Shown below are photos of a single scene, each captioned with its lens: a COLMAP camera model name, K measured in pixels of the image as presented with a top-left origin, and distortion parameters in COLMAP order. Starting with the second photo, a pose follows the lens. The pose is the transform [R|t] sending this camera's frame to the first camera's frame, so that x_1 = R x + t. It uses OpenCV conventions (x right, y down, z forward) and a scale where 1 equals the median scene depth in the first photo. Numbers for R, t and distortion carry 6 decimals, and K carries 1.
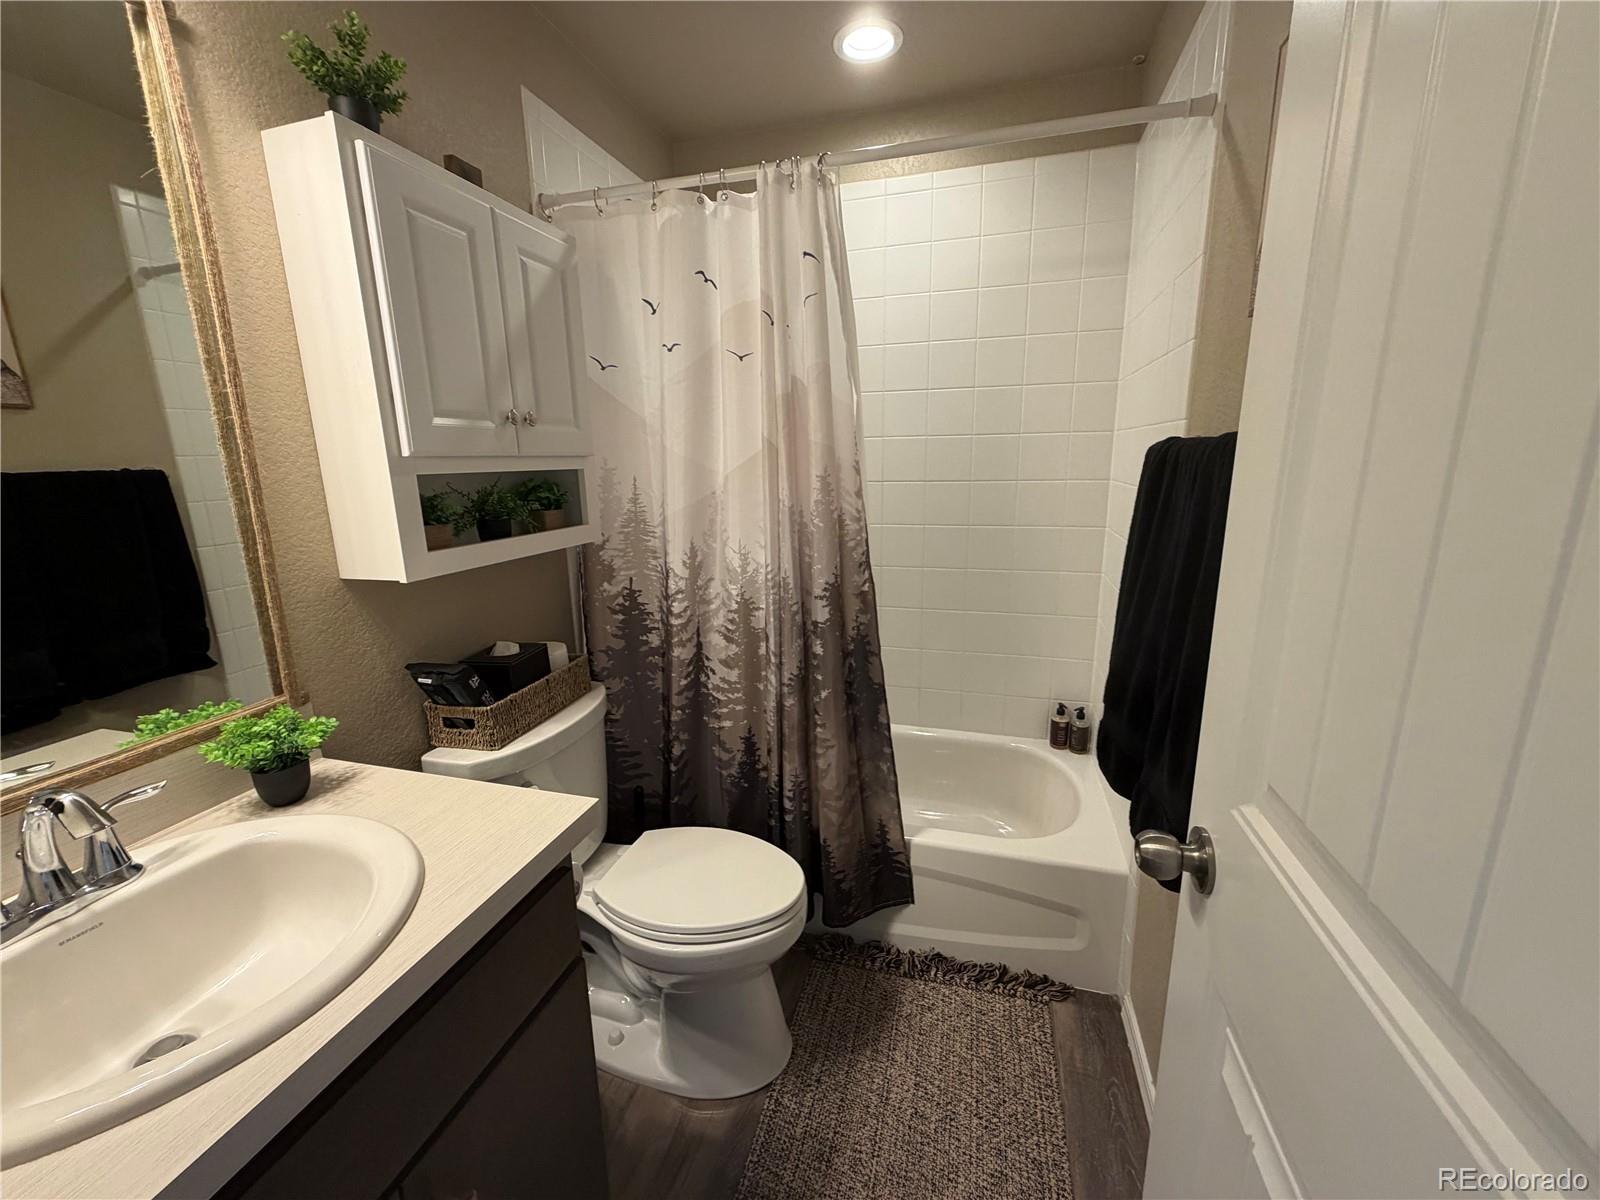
lens RADIAL K [[635.8, 0, 799.0], [0, 635.8, 596.9], [0, 0, 1]] dist [0.001489, -0.000592]
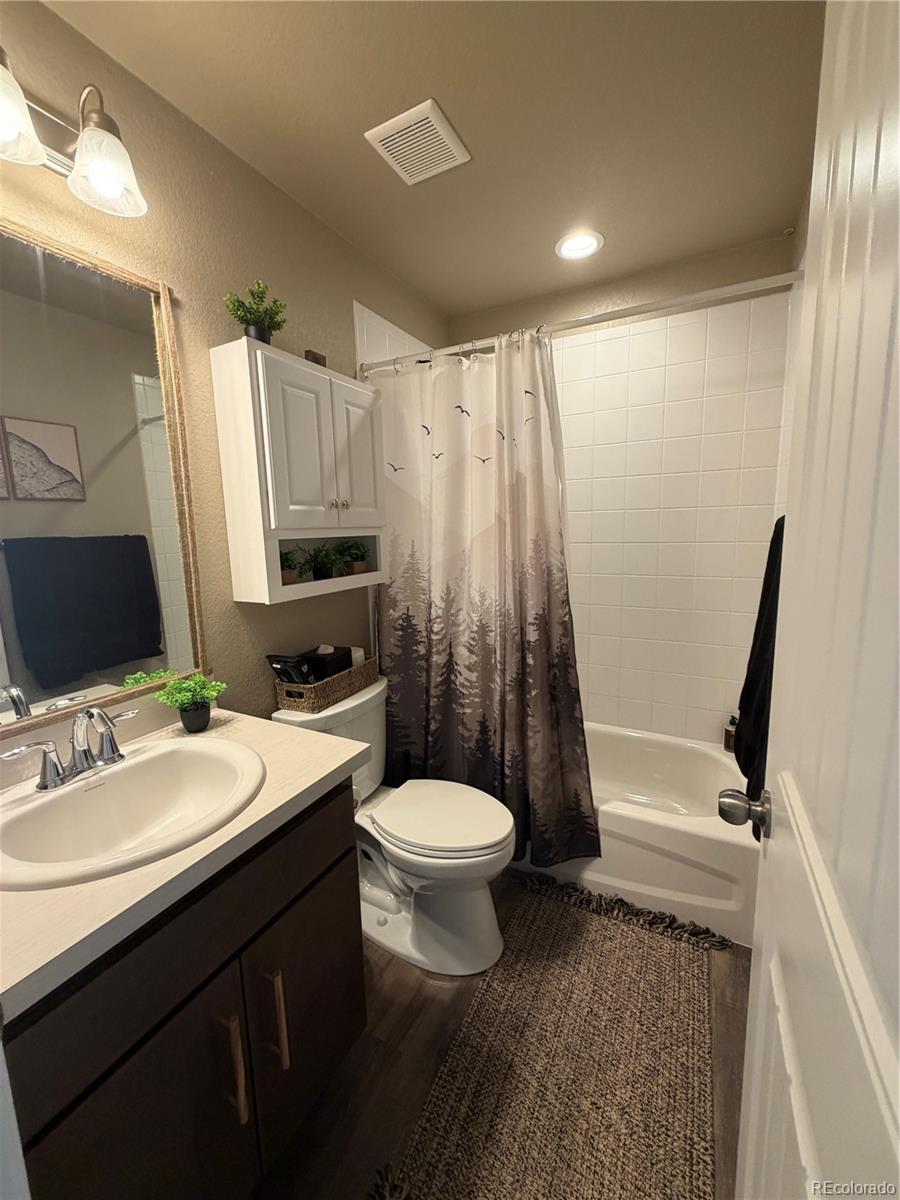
lens RADIAL K [[476.9, 0, 453.7], [0, 476.9, 597.0], [0, 0, 1]] dist [0.001489, -0.000592]
pose [[0.980312, 0.023983, -0.195992, 0.071229], [-0.036377, 0.997542, -0.059885, 0.011483], [0.194074, 0.065836, 0.978775, -0.089508]]
